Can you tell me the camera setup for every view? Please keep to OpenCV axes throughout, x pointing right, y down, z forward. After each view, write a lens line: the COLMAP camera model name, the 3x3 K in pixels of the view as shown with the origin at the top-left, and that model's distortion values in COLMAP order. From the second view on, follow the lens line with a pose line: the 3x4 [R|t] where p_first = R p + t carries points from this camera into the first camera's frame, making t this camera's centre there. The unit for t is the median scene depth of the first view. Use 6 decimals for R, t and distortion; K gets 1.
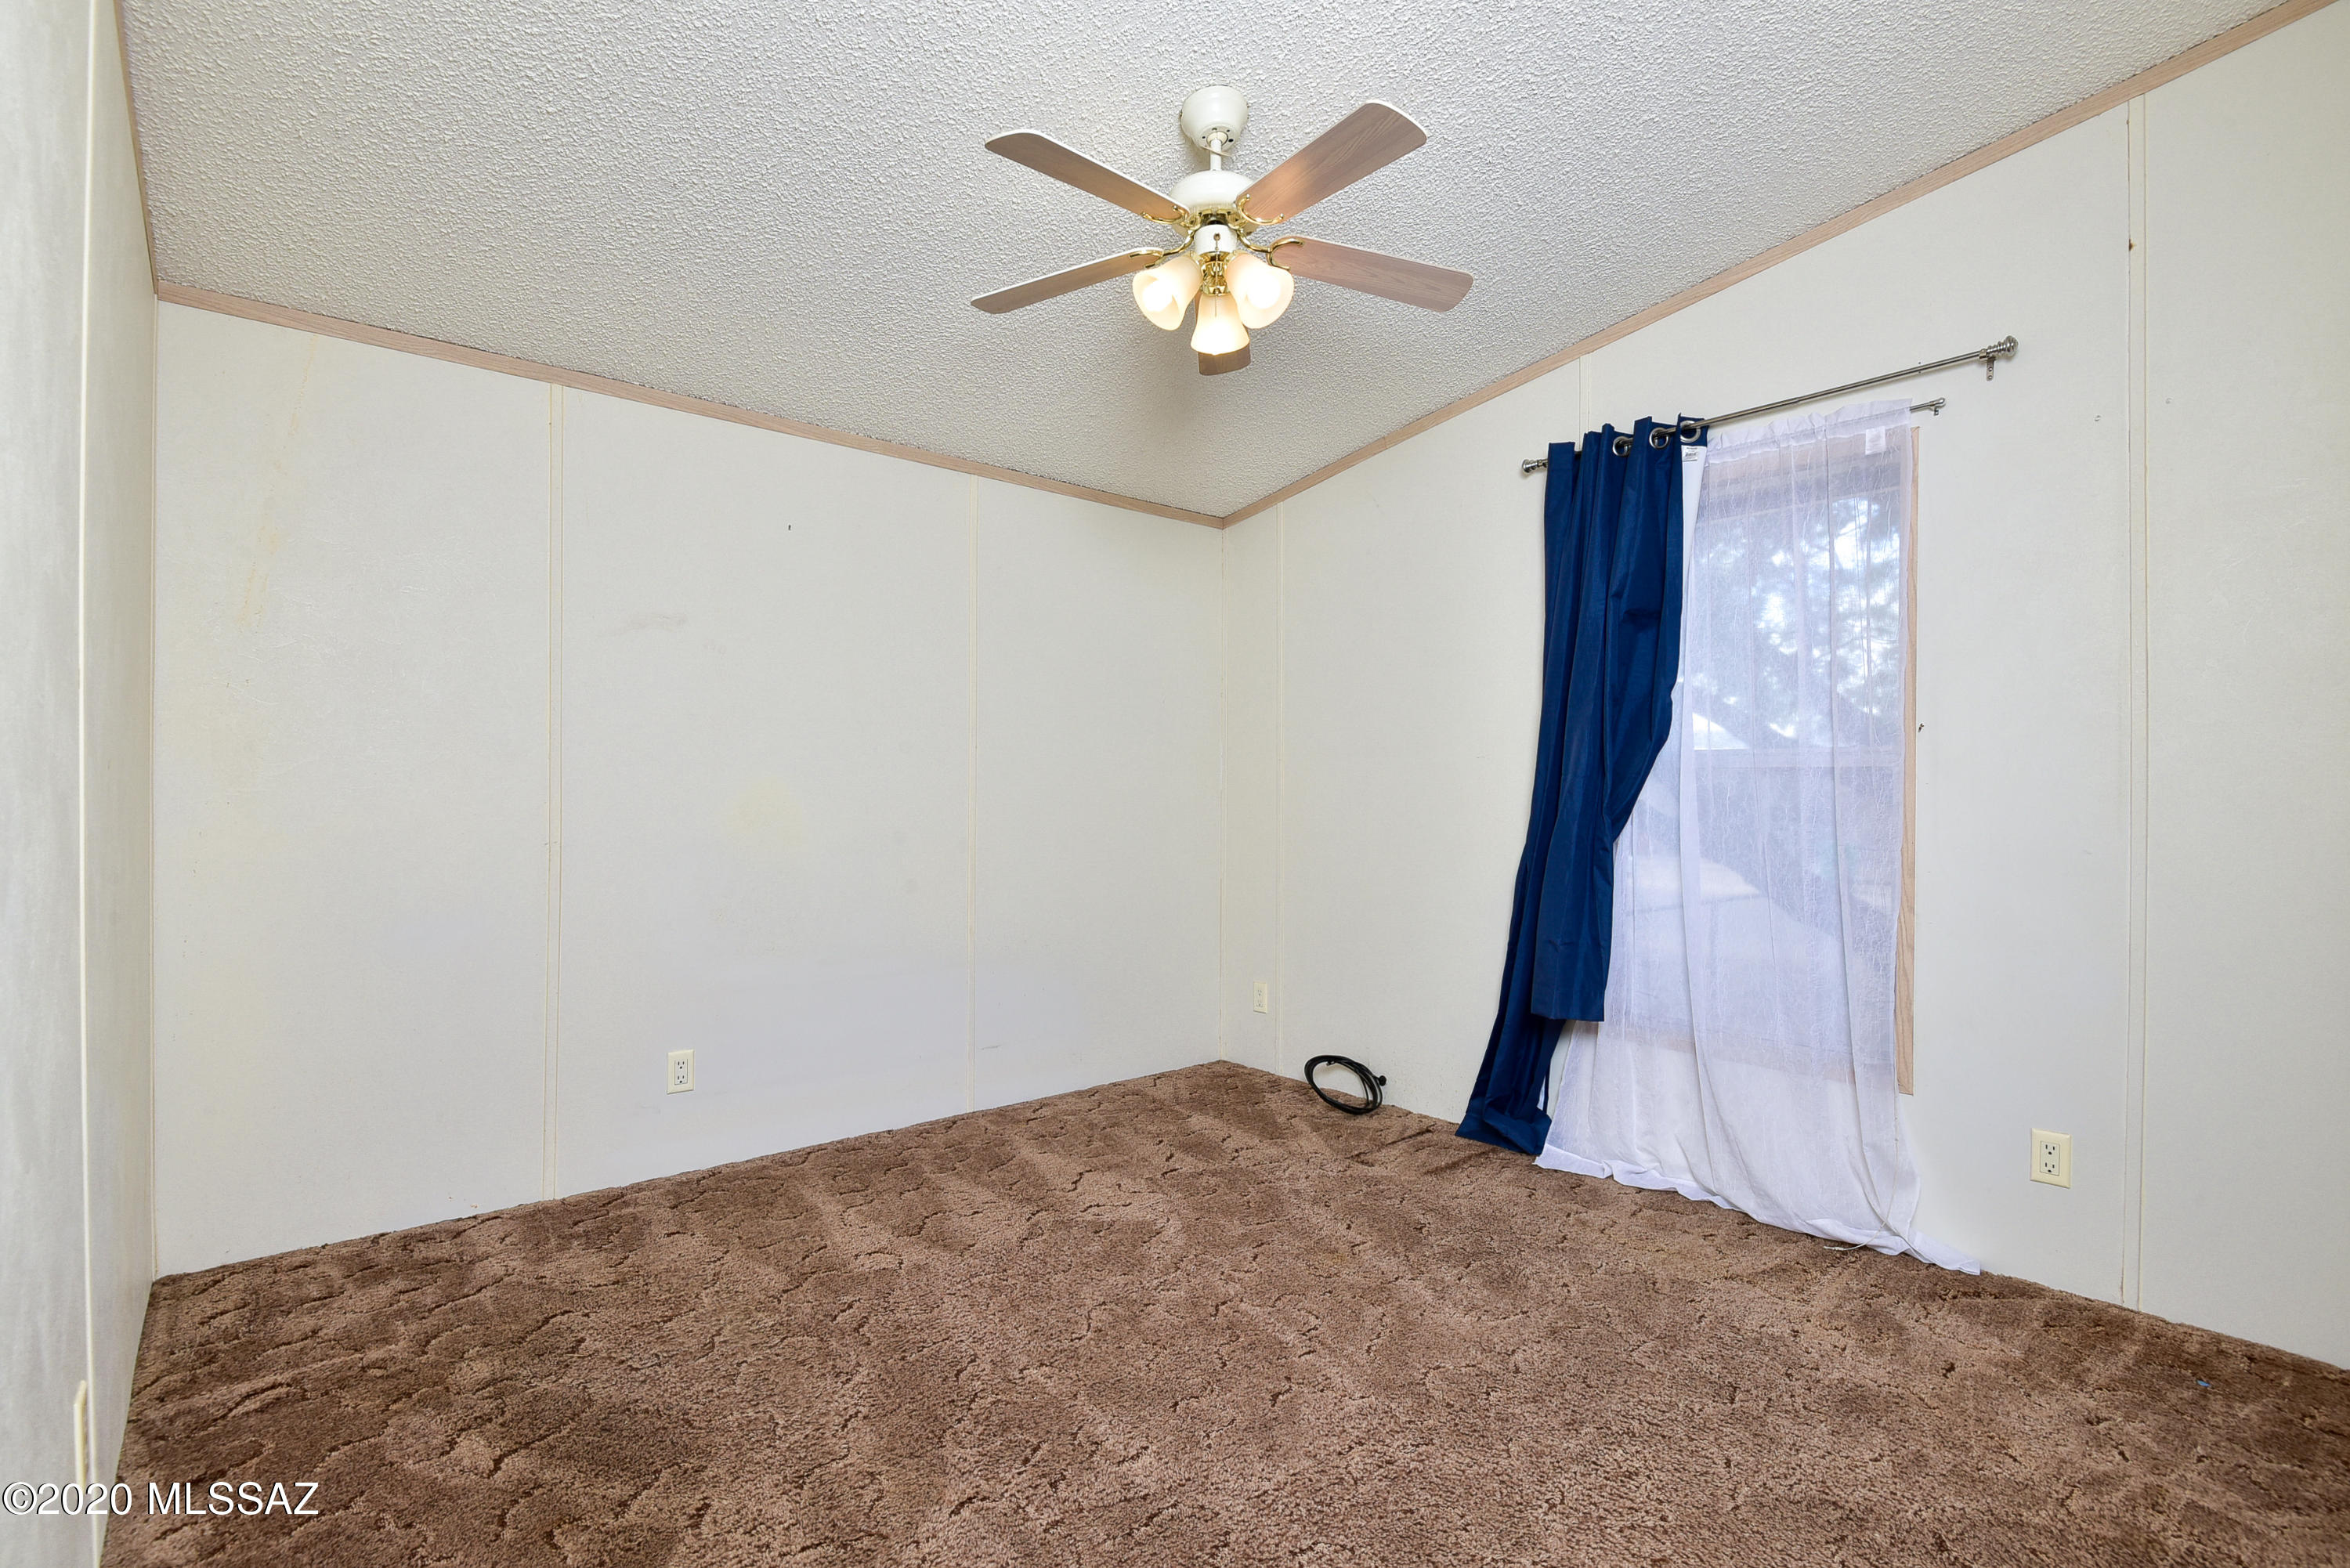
lens RADIAL K [[1104.2, 0, 1177.5], [0, 1104.2, 787.9], [0, 0, 1]] dist [-0.001689, -0.009655]
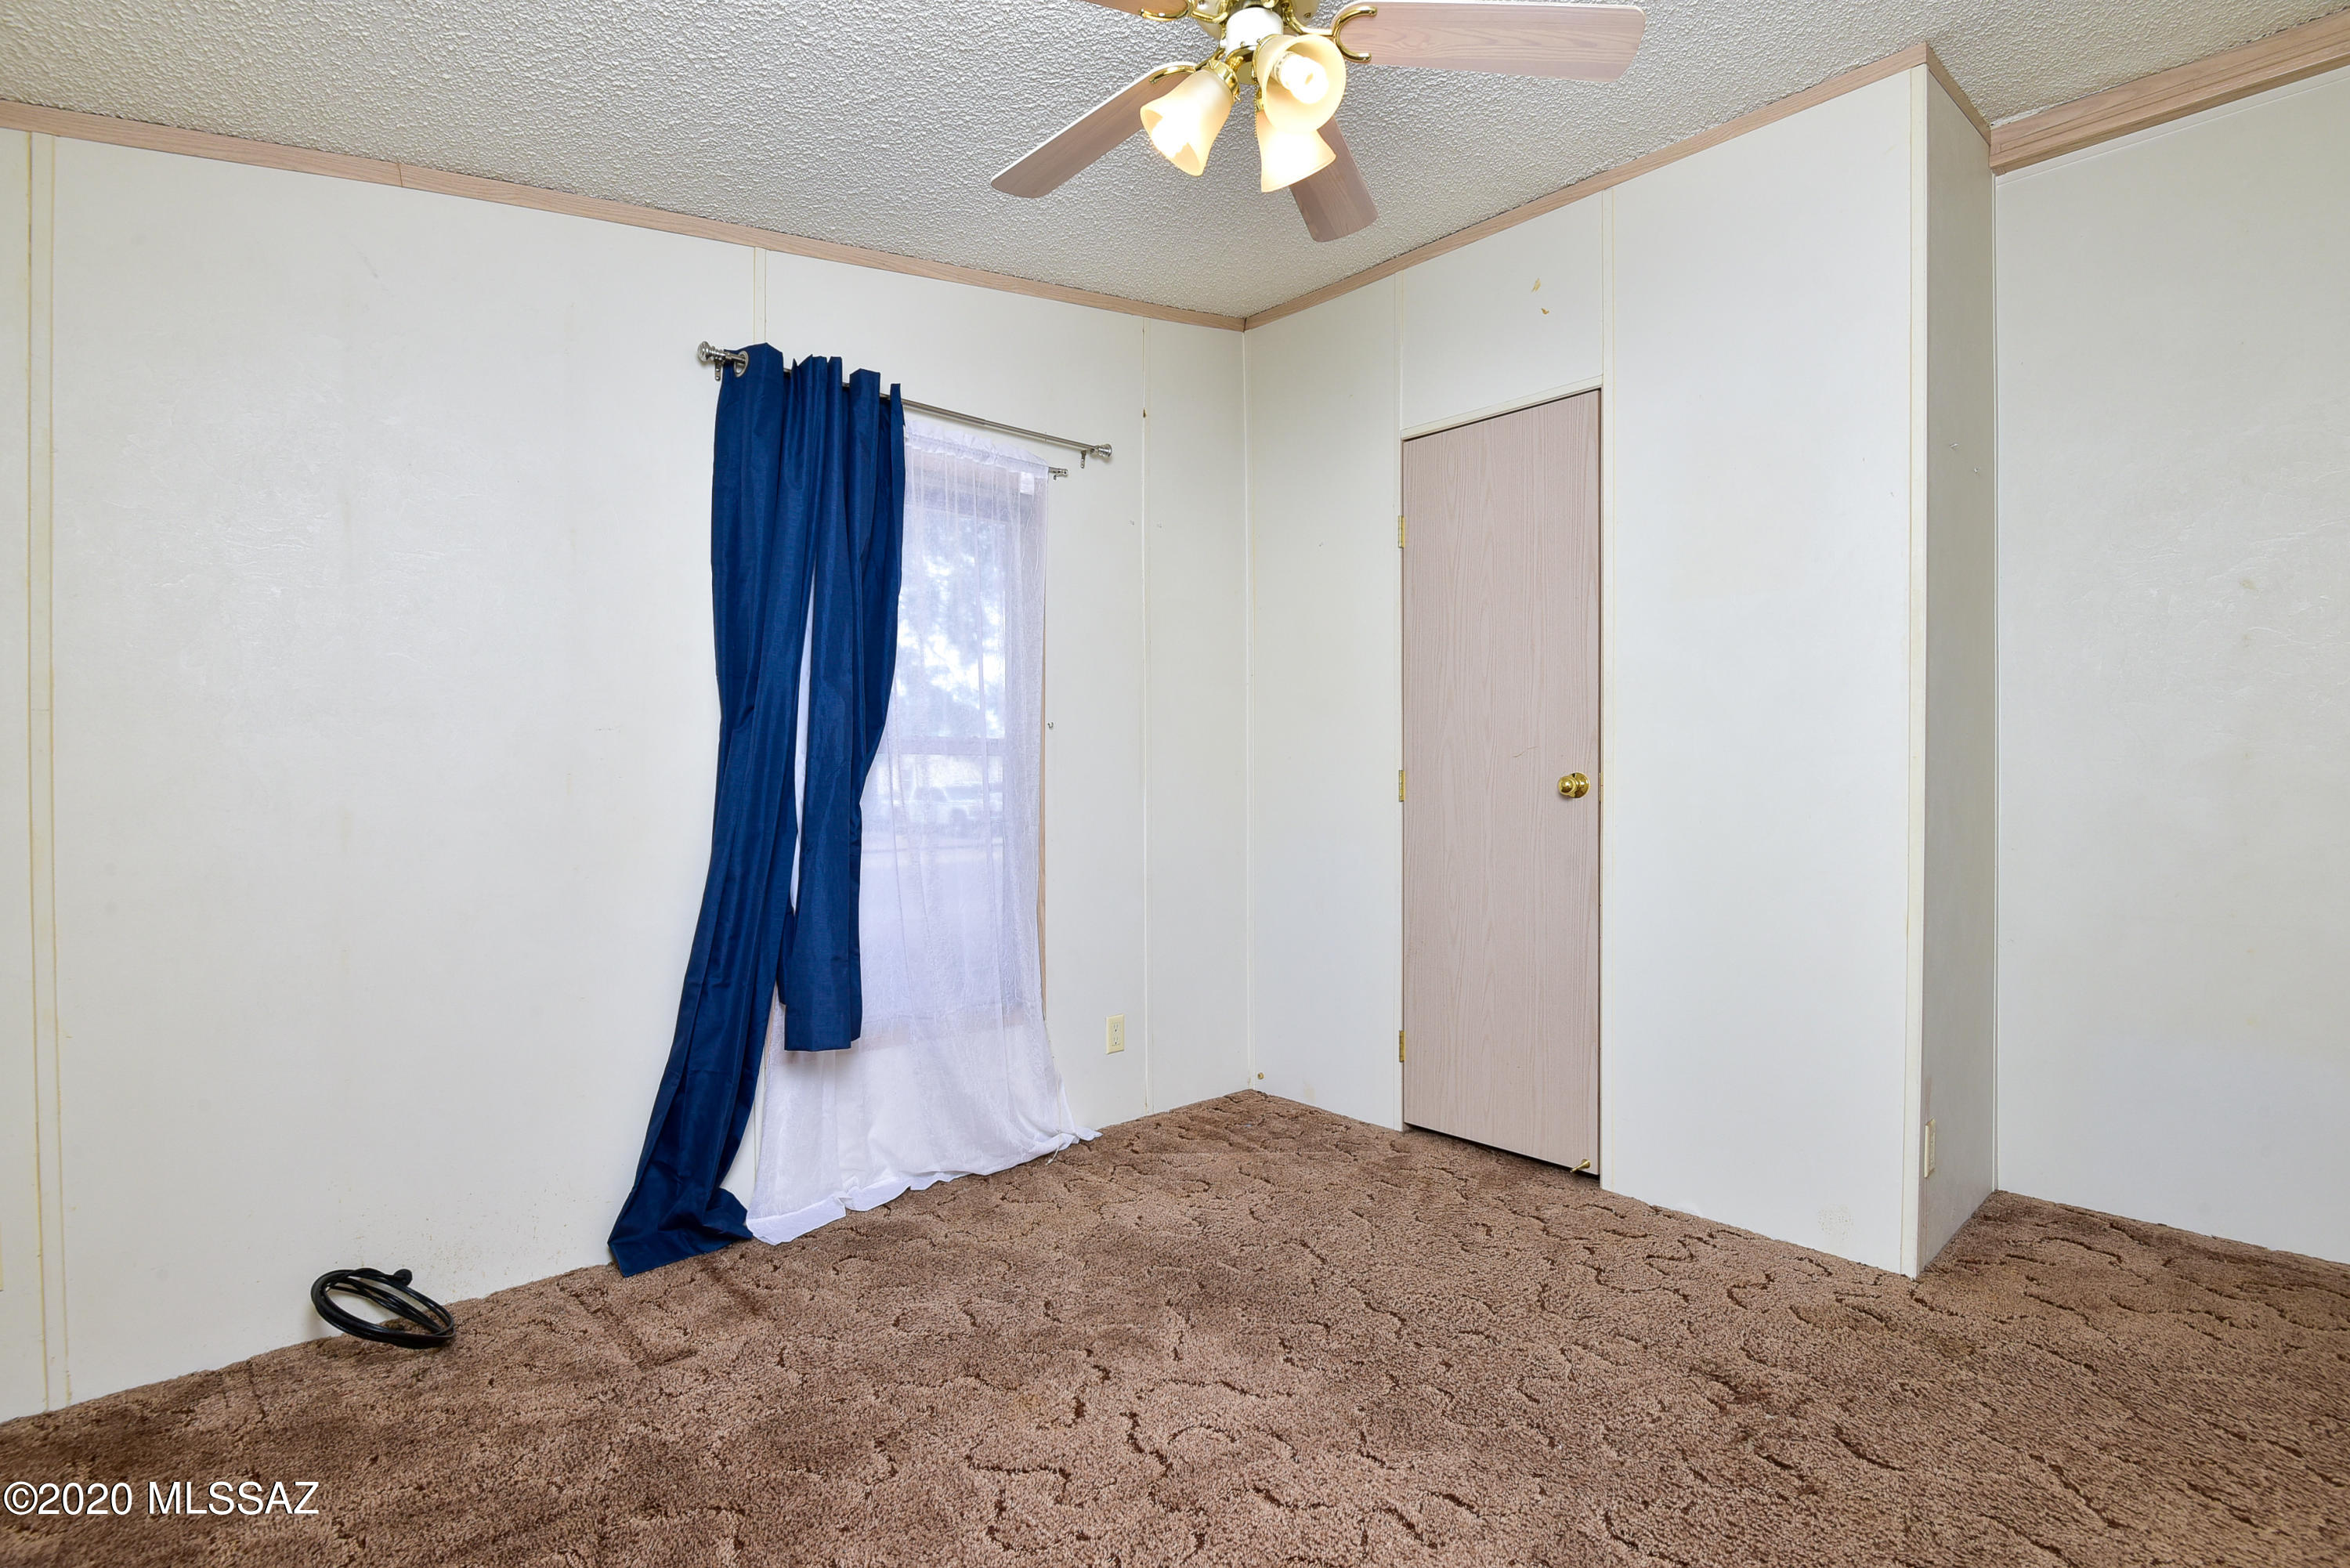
lens RADIAL K [[1104.2, 0, 1177.5], [0, 1104.2, 787.9], [0, 0, 1]] dist [-0.001689, -0.009655]
pose [[-0.033925, -0.013770, 0.999330, -0.495862], [-0.000304, 0.999905, 0.013767, -0.001422], [-0.999424, 0.000164, -0.033926, 0.758802]]
